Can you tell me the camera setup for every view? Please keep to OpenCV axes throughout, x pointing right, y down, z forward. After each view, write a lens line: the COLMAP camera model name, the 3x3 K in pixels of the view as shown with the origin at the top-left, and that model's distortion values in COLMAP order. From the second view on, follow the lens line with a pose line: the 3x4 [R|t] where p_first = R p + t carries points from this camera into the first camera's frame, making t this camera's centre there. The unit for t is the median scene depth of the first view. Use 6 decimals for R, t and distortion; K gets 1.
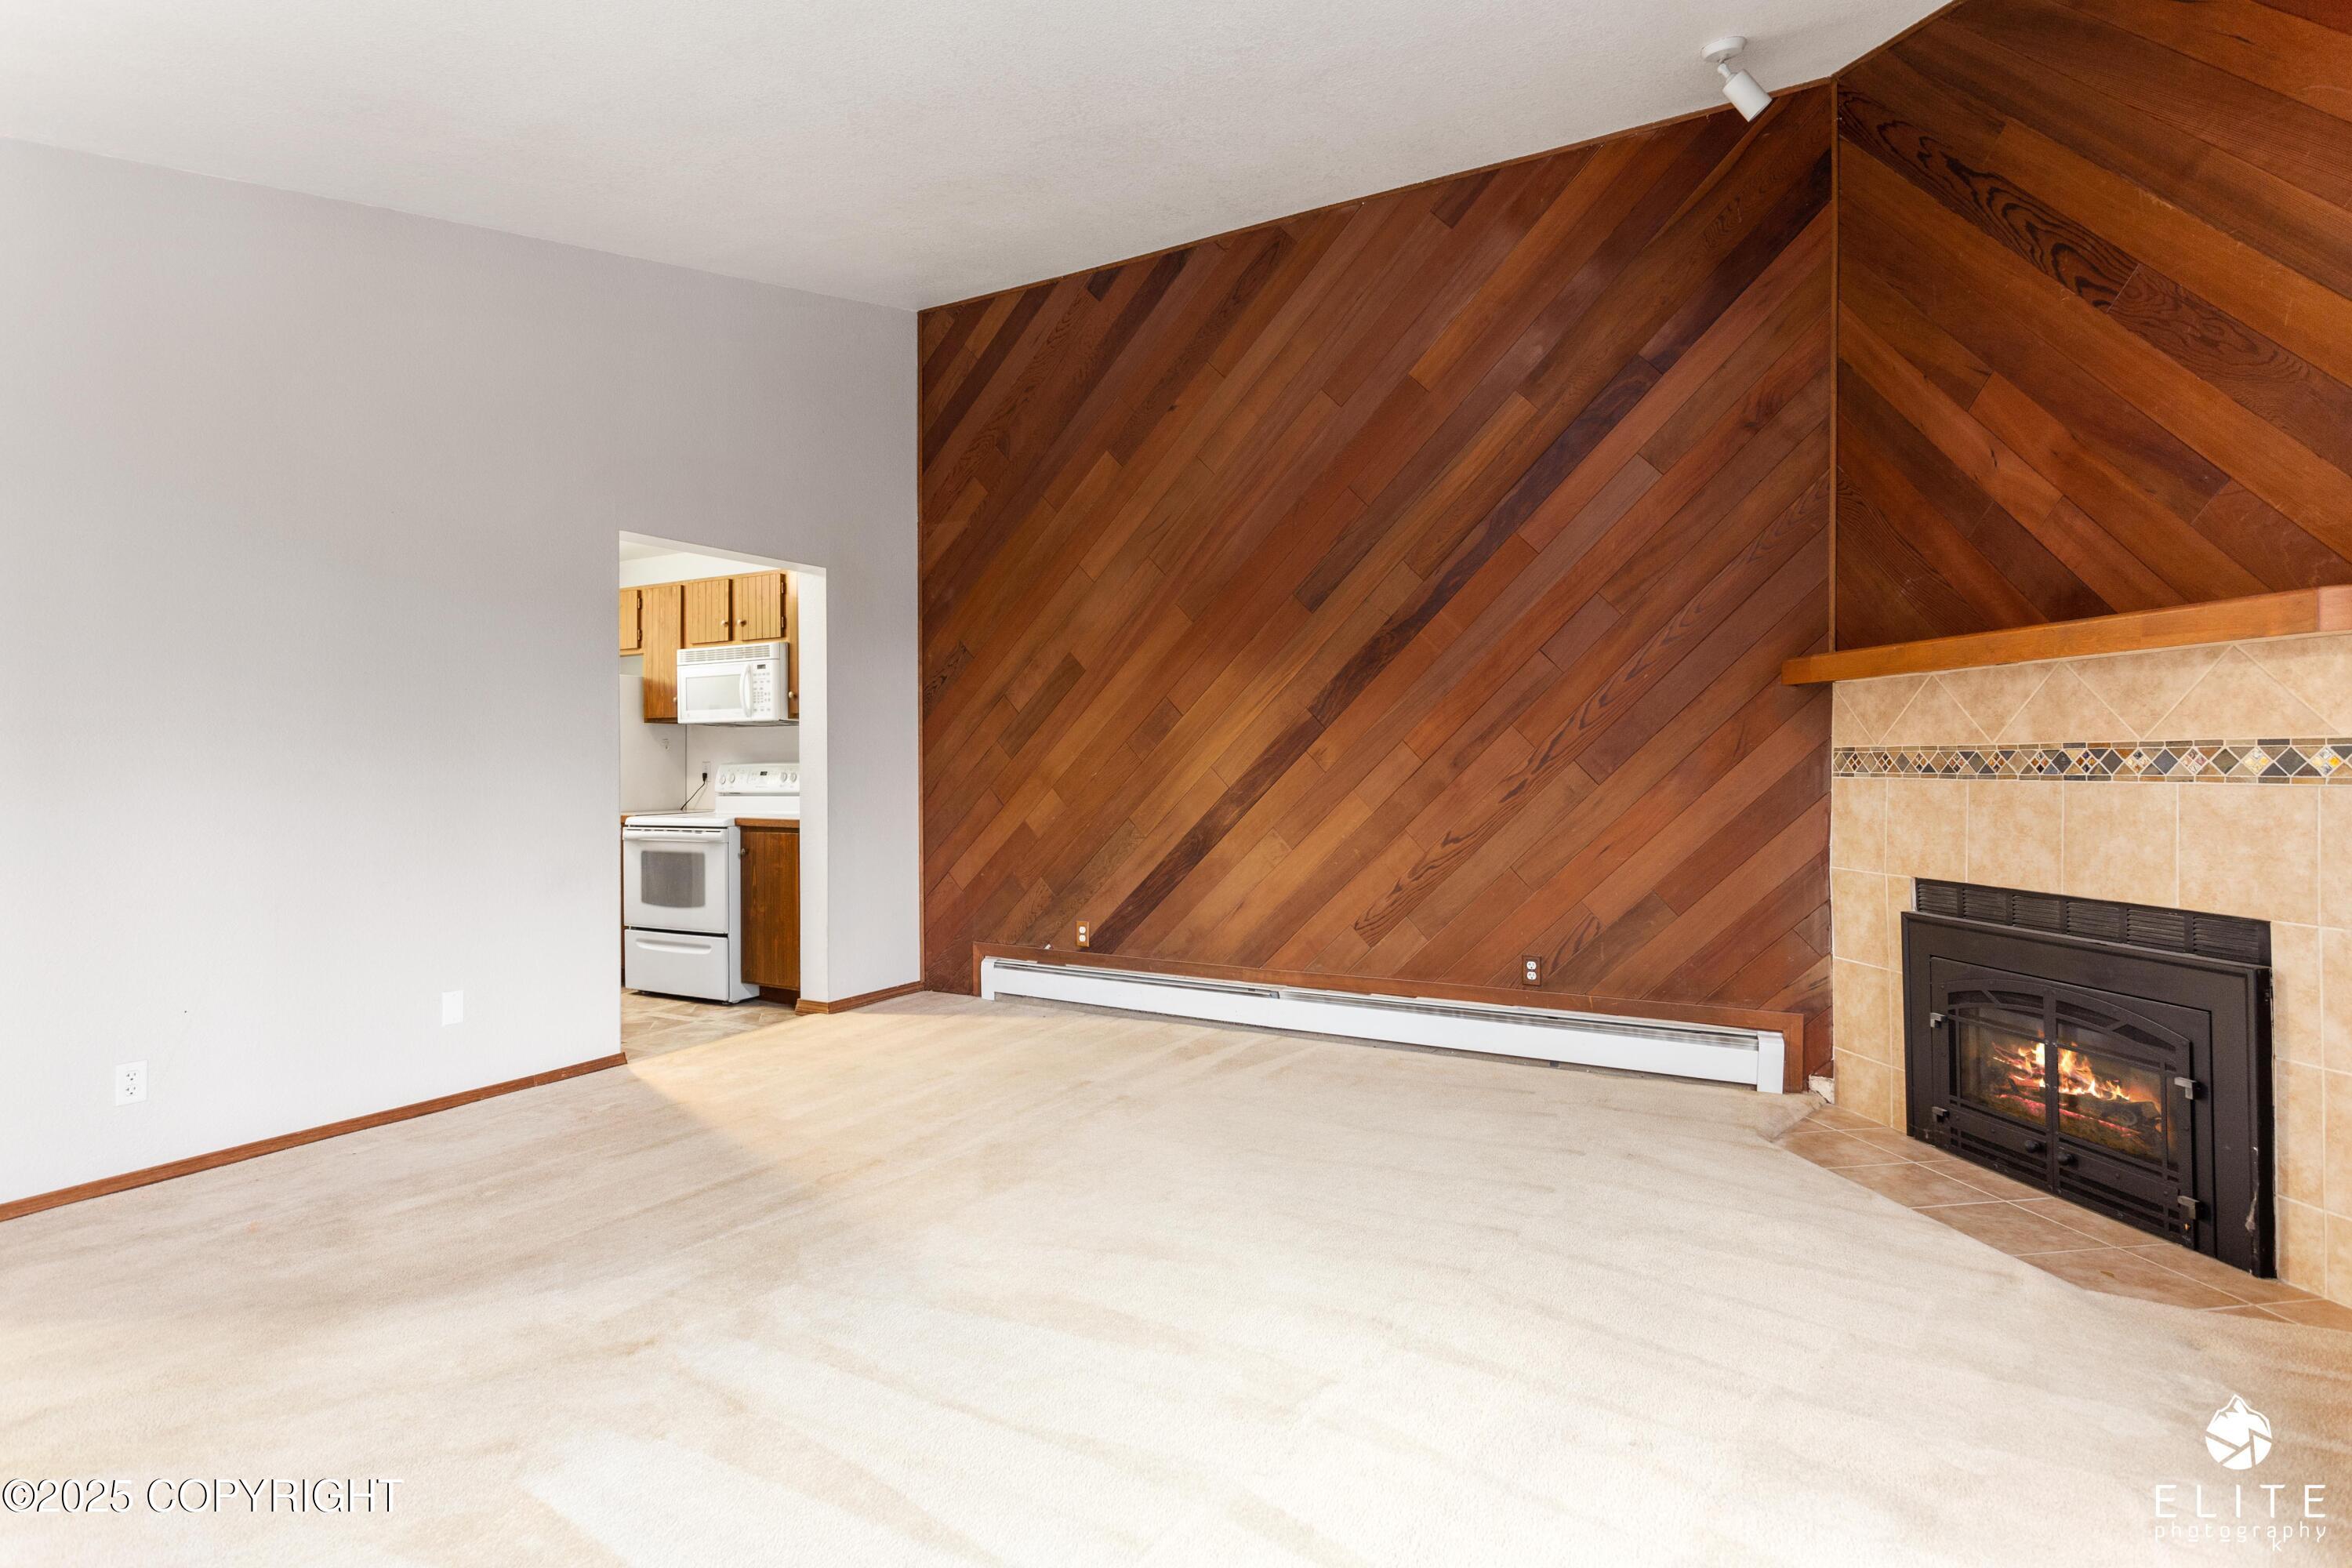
lens RADIAL K [[1162.3, 0, 1171.0], [0, 1162.3, 765.0], [0, 0, 1]] dist [-0.006976, 0.001055]
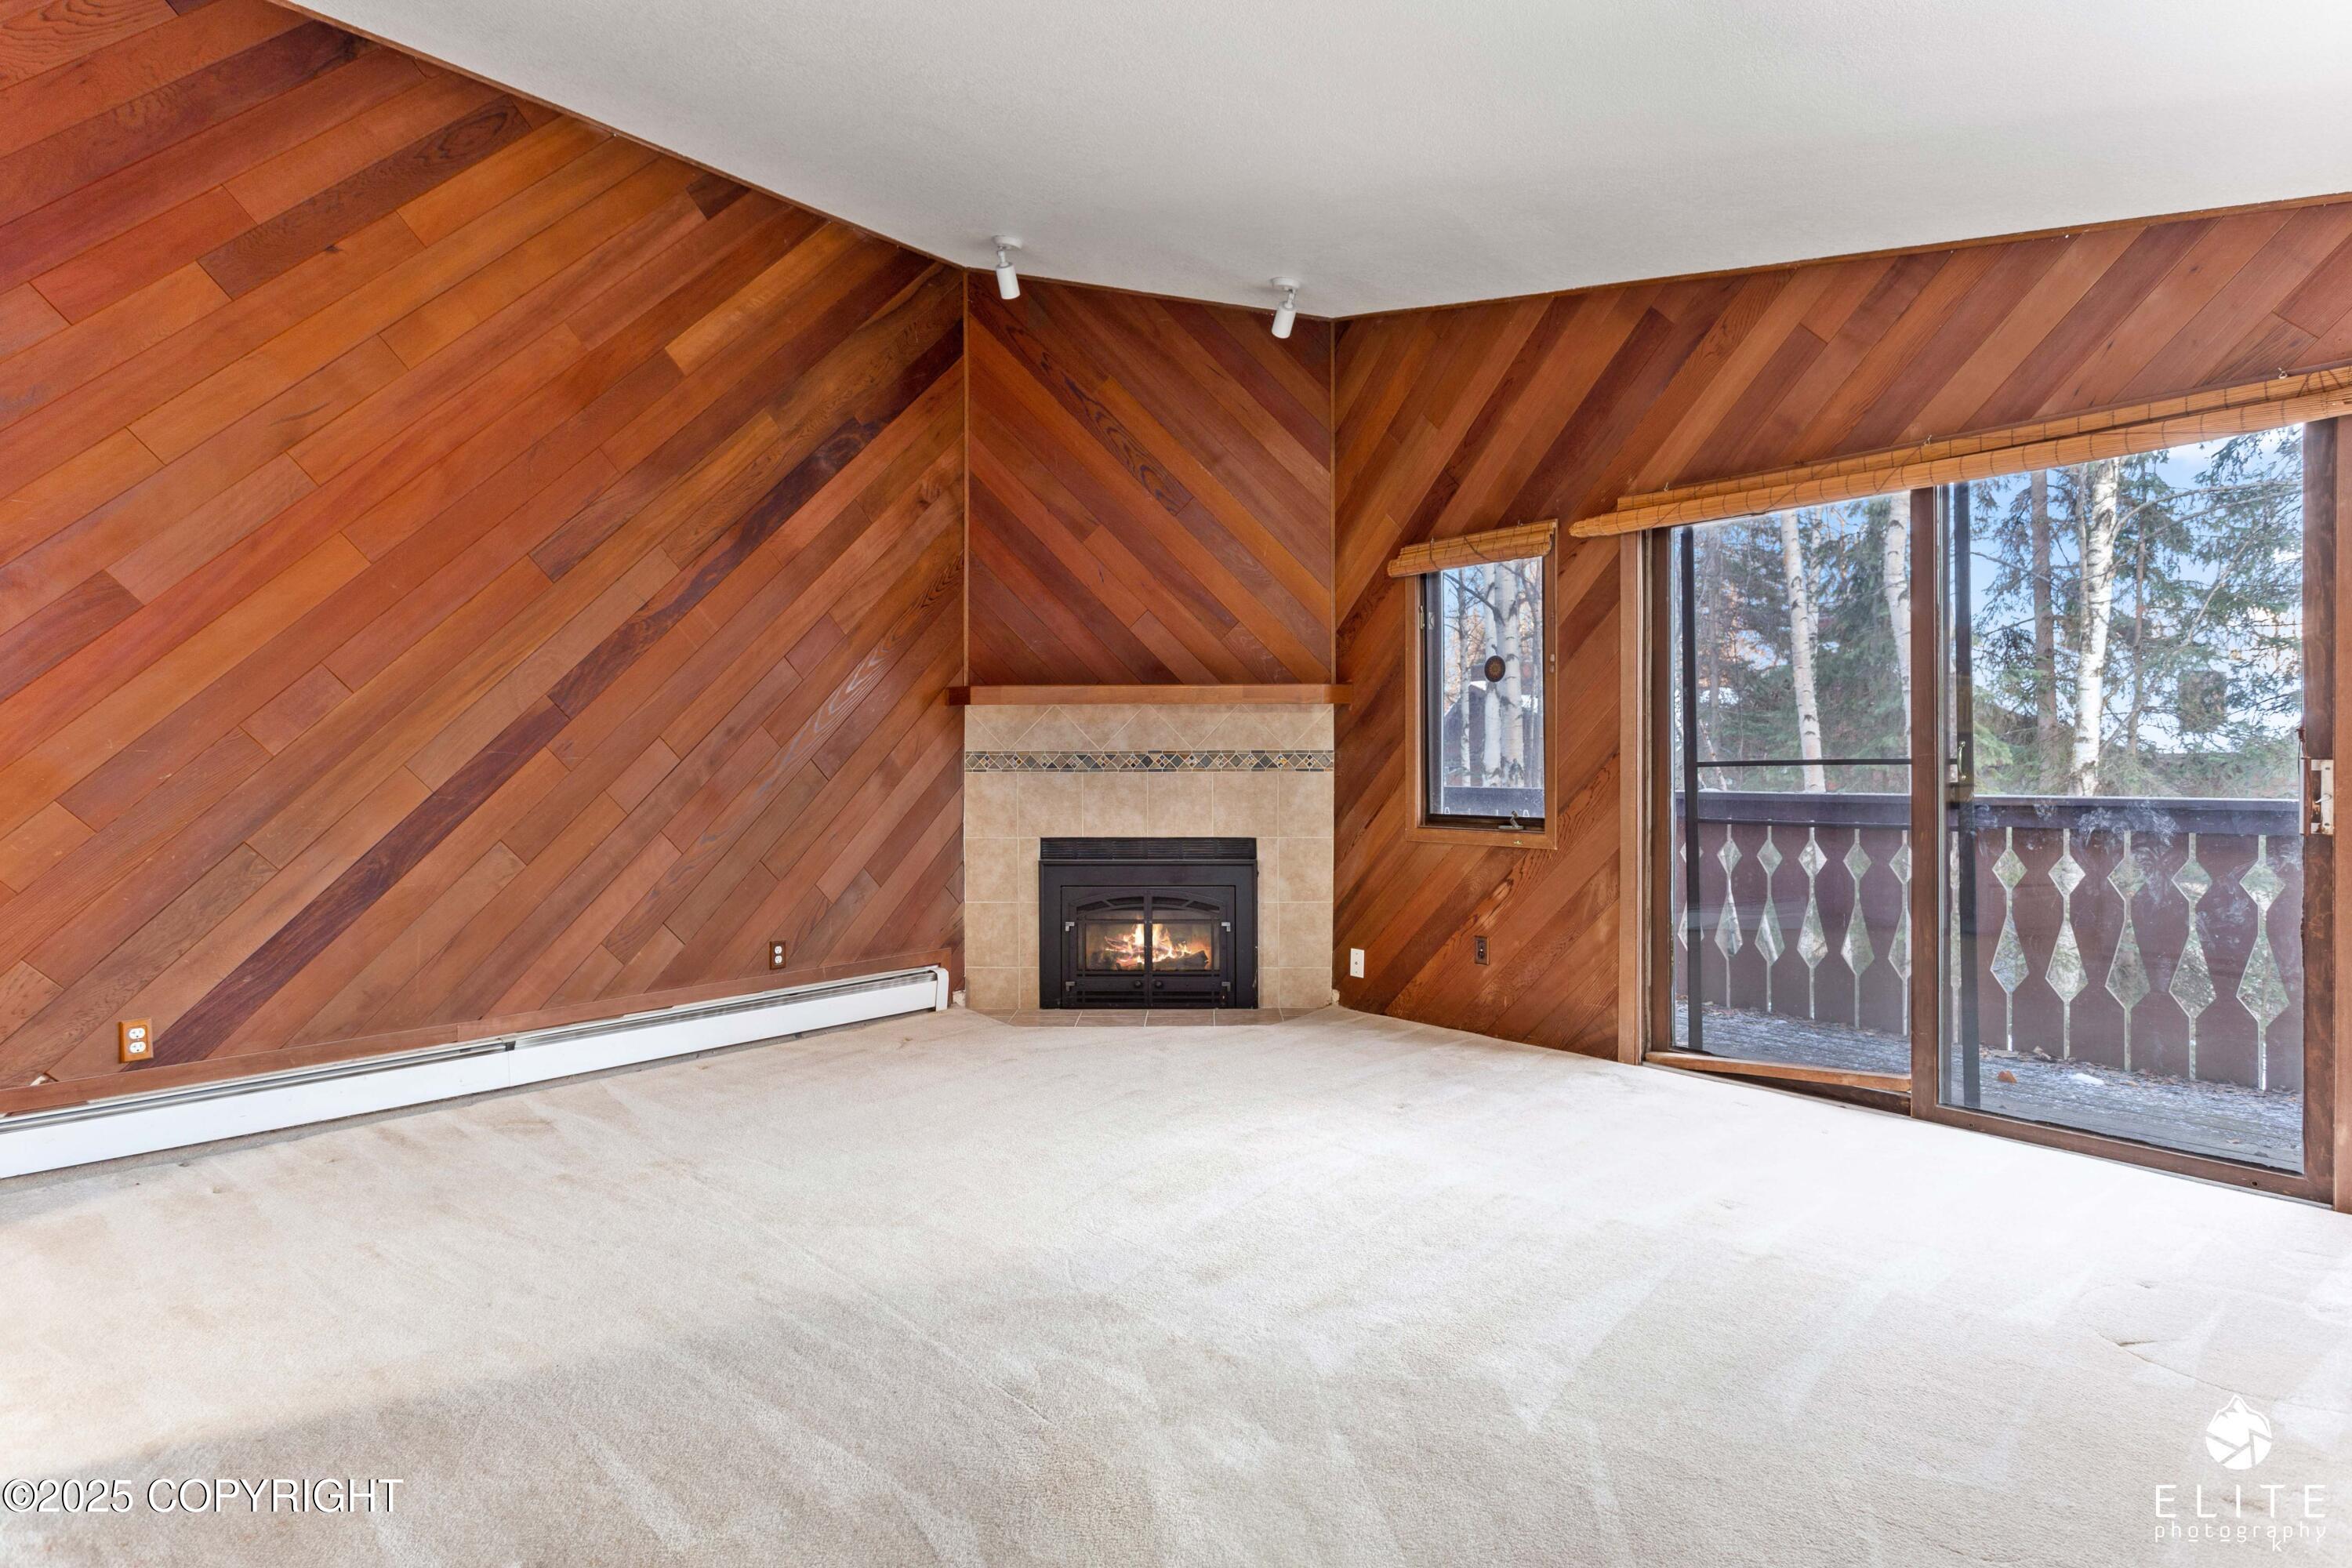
lens RADIAL K [[1240.7, 0, 1185.7], [0, 1240.7, 763.7], [0, 0, 1]] dist [0.004648, 0.000924]
pose [[0.180906, 0.004357, 0.983491, -0.851675], [0.002209, 0.999986, -0.004836, 0.007908], [-0.983498, 0.003048, 0.180894, 0.478392]]
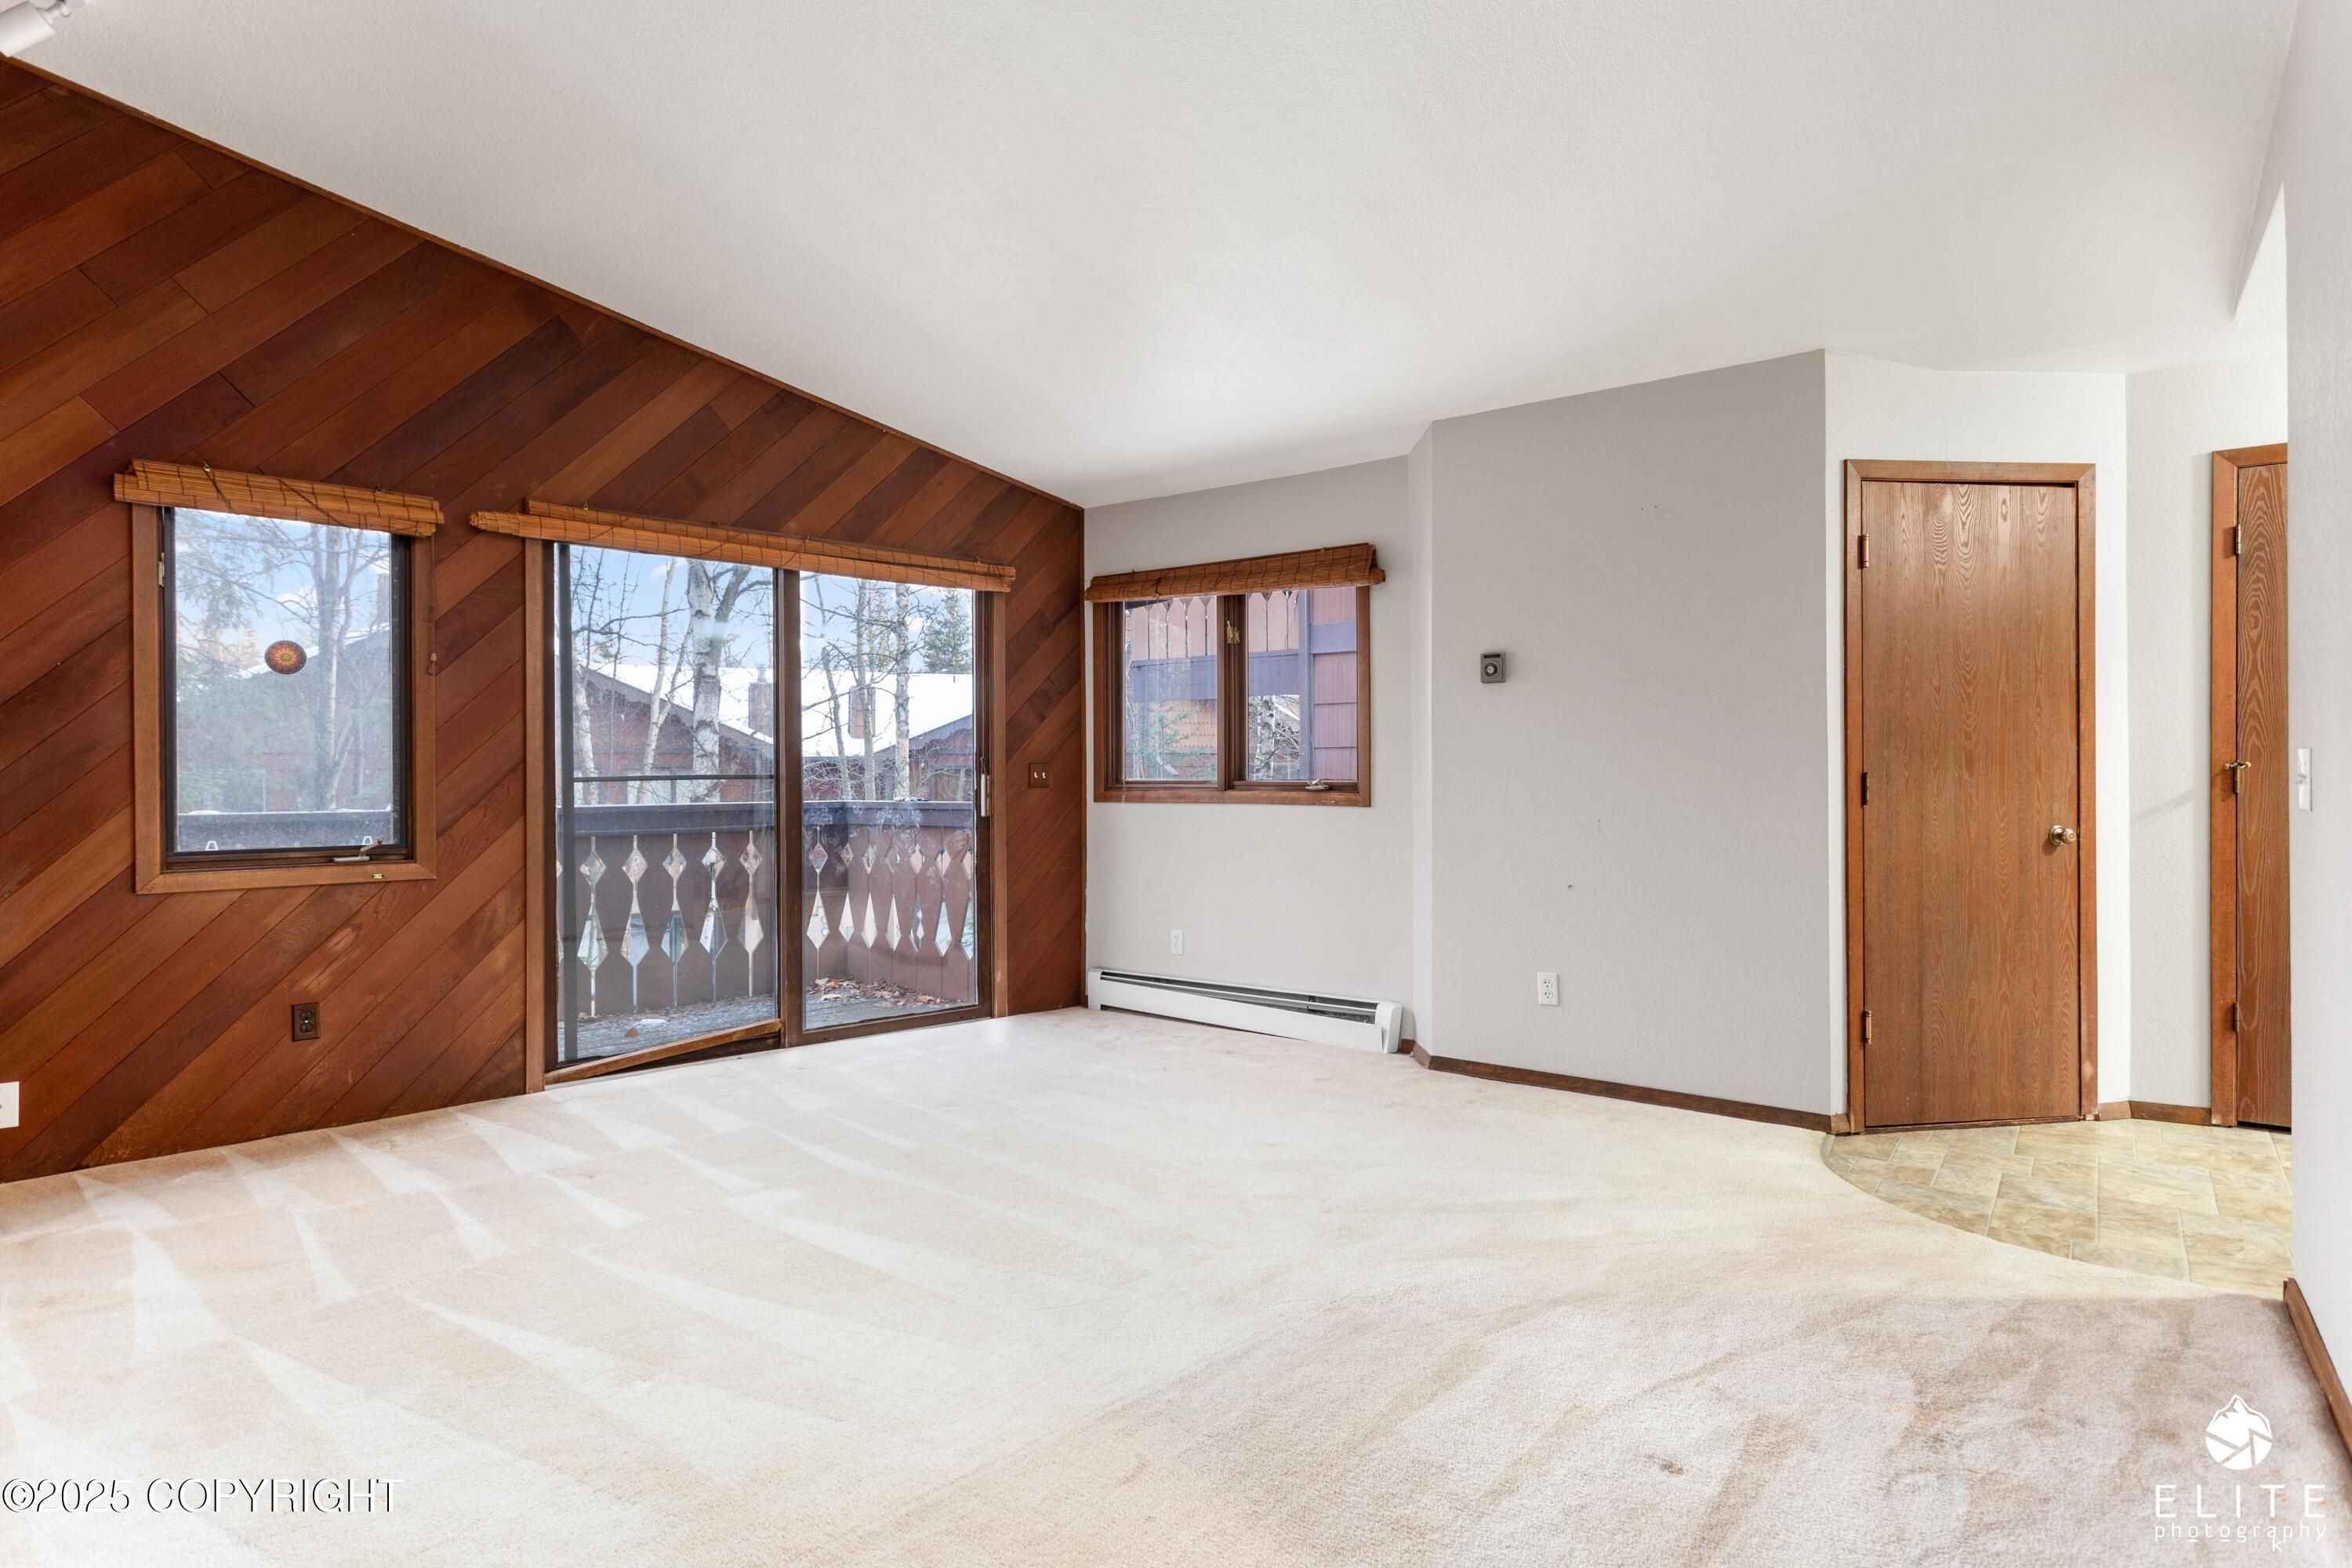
lens RADIAL K [[1240.7, 0, 1174.1], [0, 1240.7, 773.9], [0, 0, 1]] dist [0.004648, 0.000924]
pose [[-0.992652, 0.006917, 0.120807, -0.327764], [0.007084, 0.999974, 0.000952, 0.001449], [-0.120798, 0.001801, -0.992676, 1.333573]]
